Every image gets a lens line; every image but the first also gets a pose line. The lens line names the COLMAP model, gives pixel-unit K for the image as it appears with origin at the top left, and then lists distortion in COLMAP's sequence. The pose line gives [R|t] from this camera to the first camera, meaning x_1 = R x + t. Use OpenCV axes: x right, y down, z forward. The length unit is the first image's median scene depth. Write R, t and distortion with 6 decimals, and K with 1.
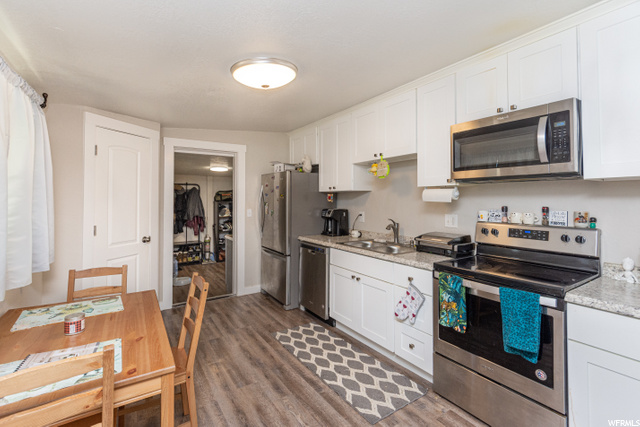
lens RADIAL K [[291.1, 0, 320.3], [0, 291.1, 193.3], [0, 0, 1]] dist [0.004928, -0.001999]
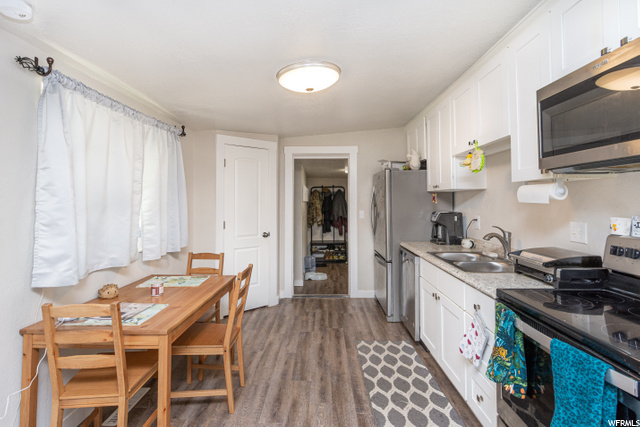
lens RADIAL K [[308.4, 0, 323.6], [0, 308.4, 190.7], [0, 0, 1]] dist [-0.000655, 0.000016]
pose [[0.833241, -0.021100, -0.552508, 0.327121], [0.014020, 0.999757, -0.017038, 0.004886], [0.552733, 0.006451, 0.833334, 0.098928]]
